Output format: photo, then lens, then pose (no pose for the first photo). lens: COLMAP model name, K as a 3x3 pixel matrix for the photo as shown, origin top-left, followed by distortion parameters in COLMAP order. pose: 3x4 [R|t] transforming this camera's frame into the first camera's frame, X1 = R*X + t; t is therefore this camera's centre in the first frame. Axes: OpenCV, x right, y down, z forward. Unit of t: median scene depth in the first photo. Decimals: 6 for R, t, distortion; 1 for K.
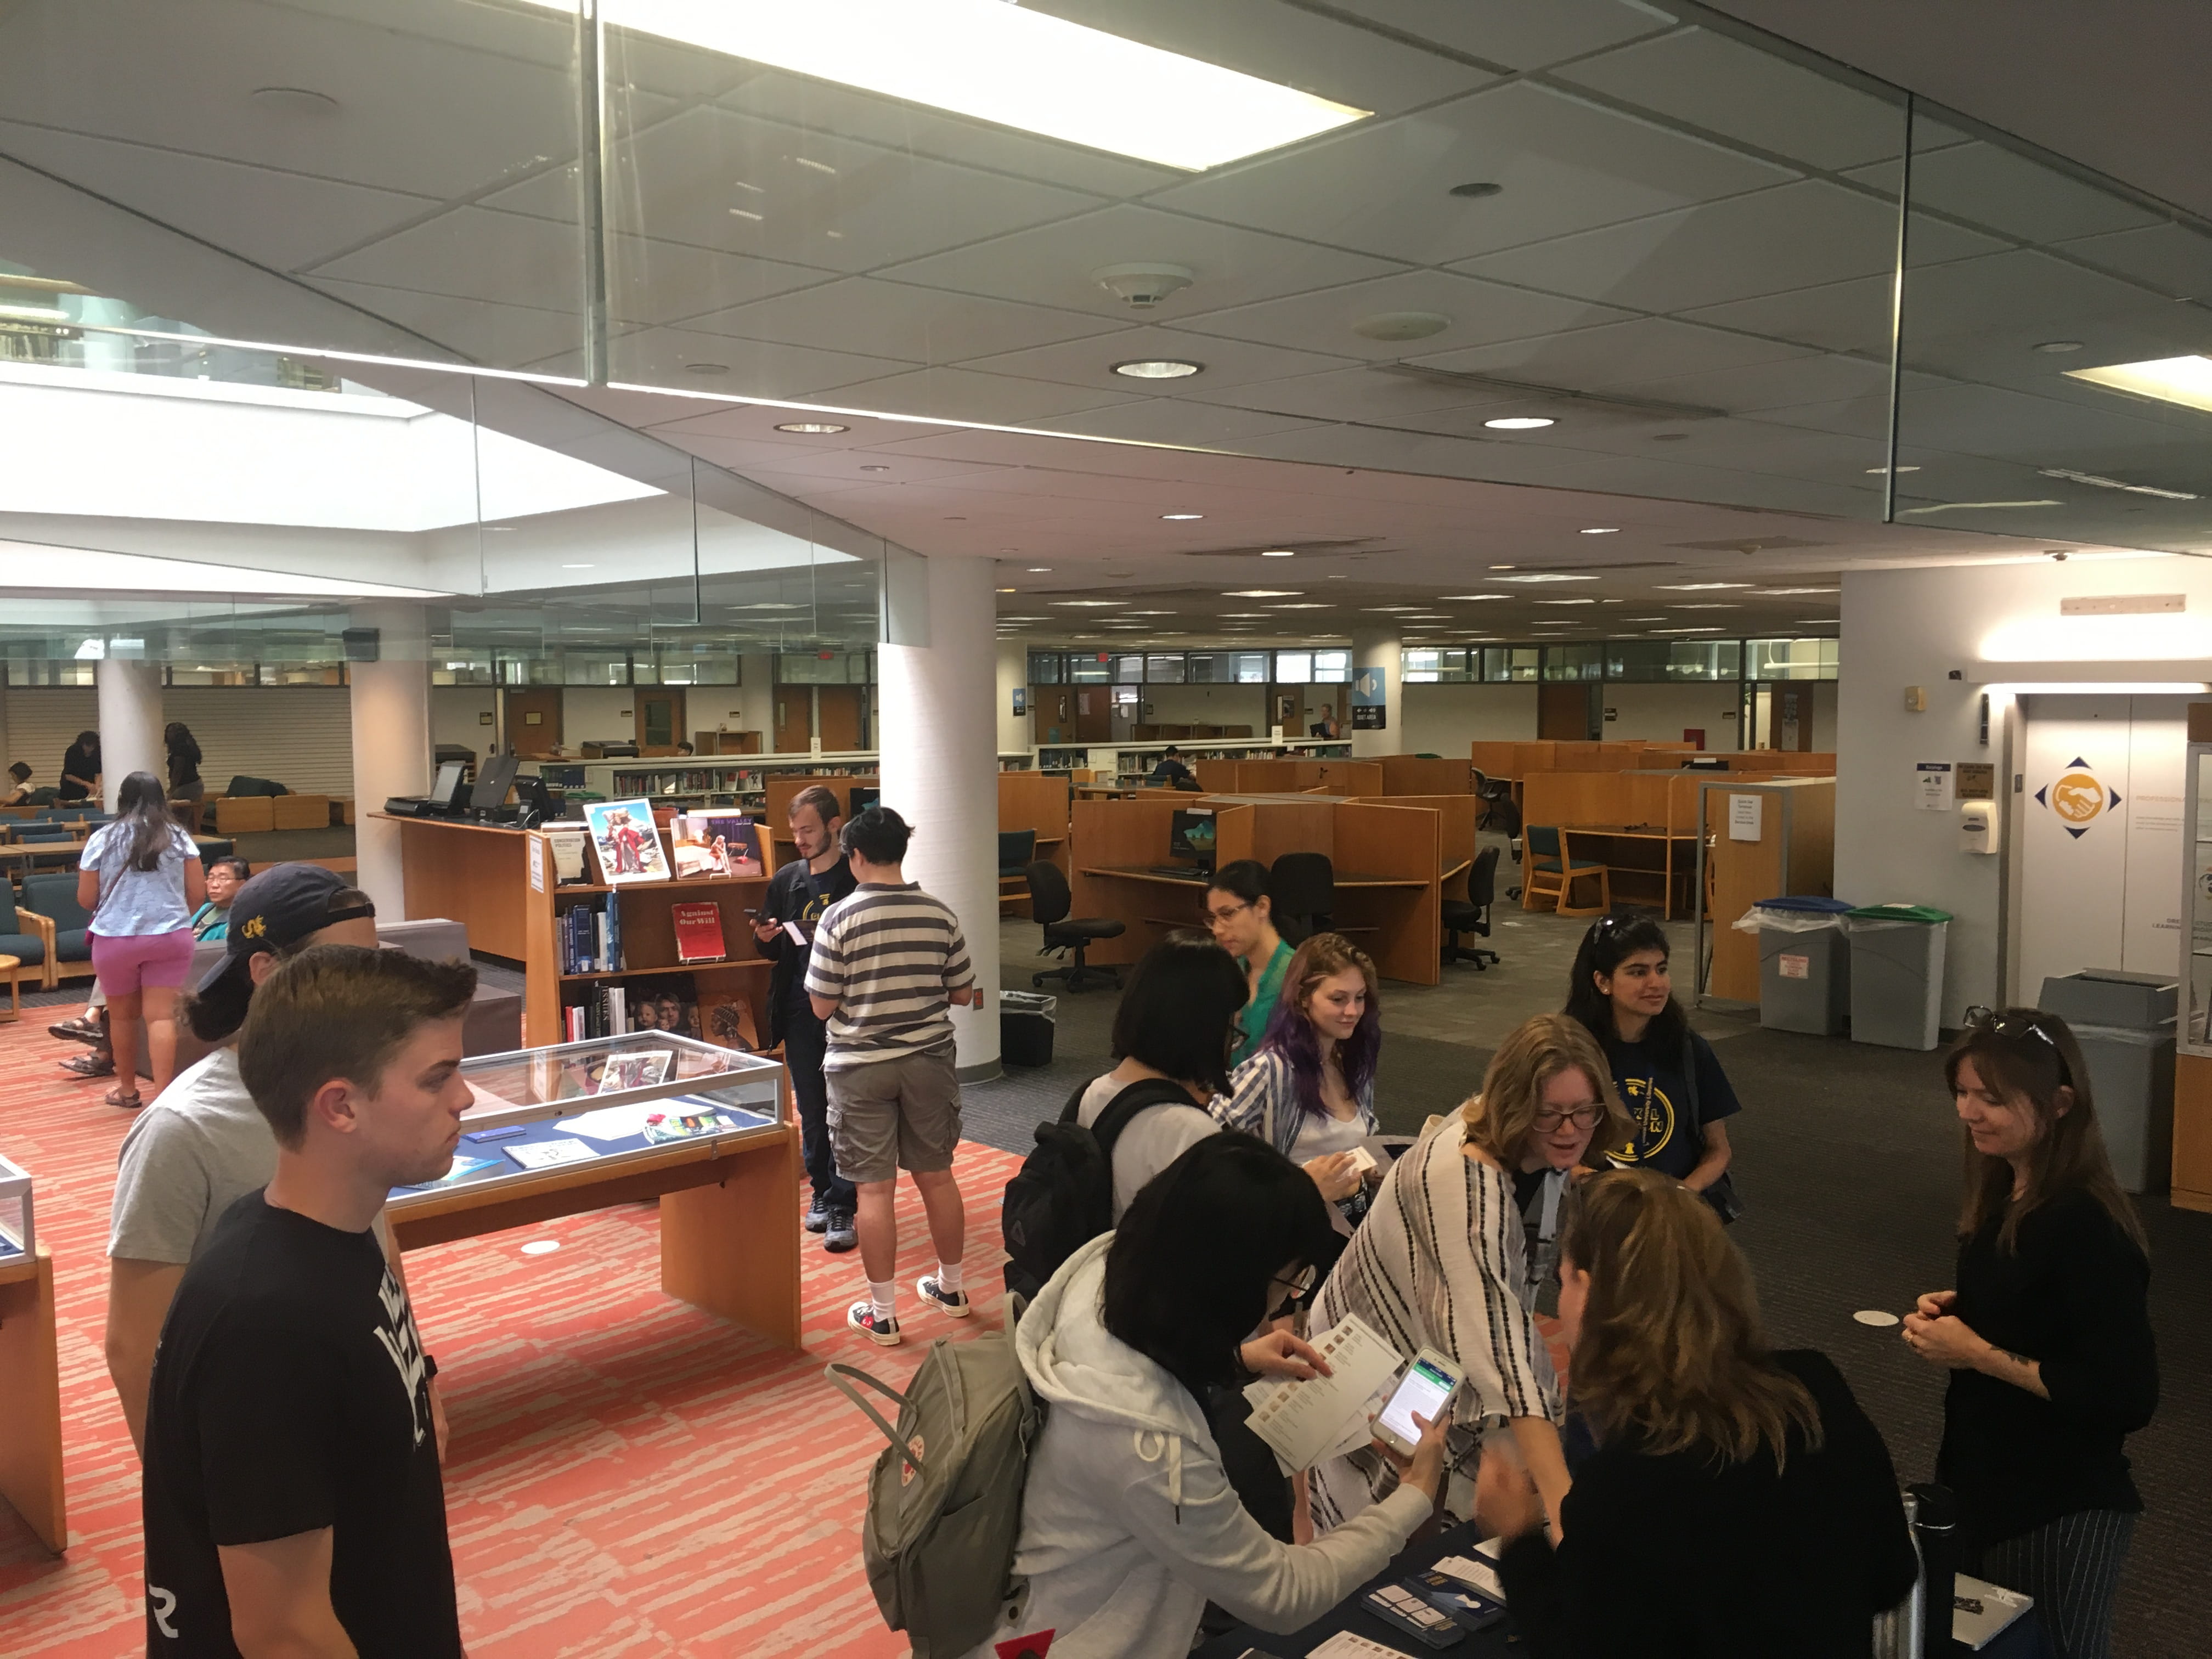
lens RADIAL K [[1845.5, 0, 1118.3], [0, 1845.5, 834.0], [0, 0, 1]] dist [0.057311, -0.000188]
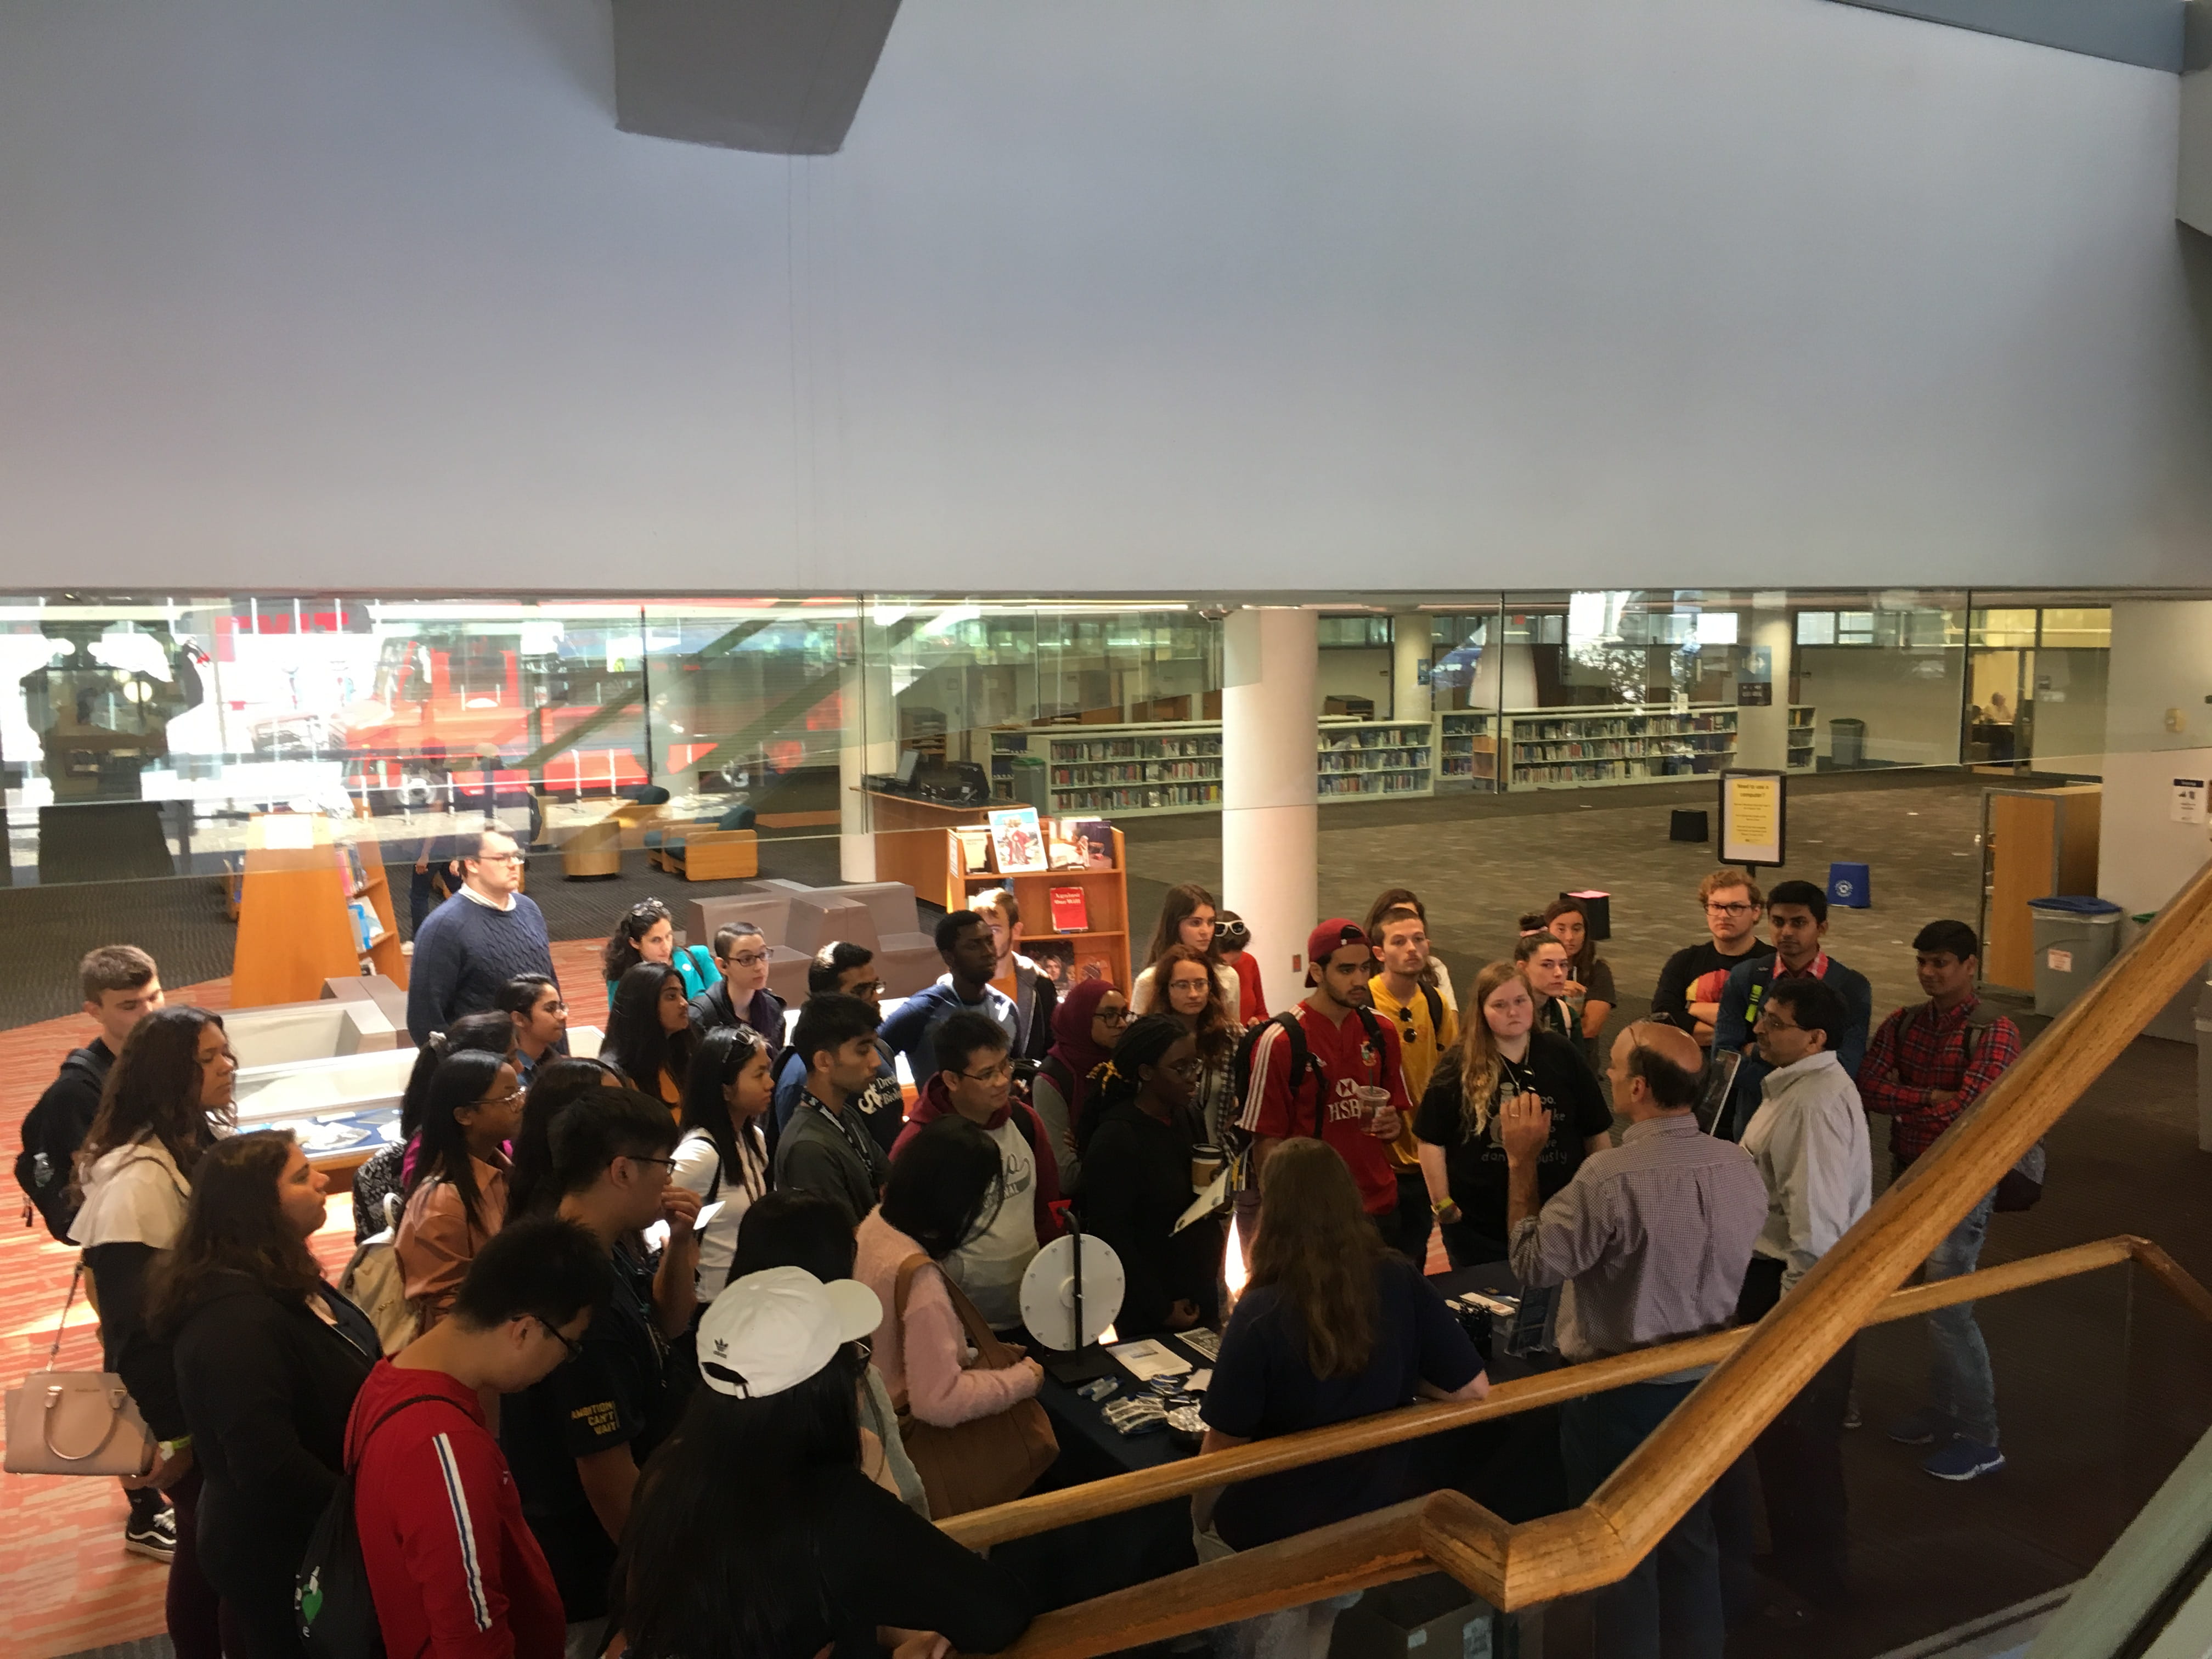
lens RADIAL K [[1845.5, 0, 1099.8], [0, 1845.5, 824.5], [0, 0, 1]] dist [0.057311, -0.000188]
pose [[0.968101, 0.019052, -0.249835, 0.097947], [-0.012405, 0.999527, 0.028154, -0.034865], [0.250253, -0.024157, 0.967879, -0.219486]]
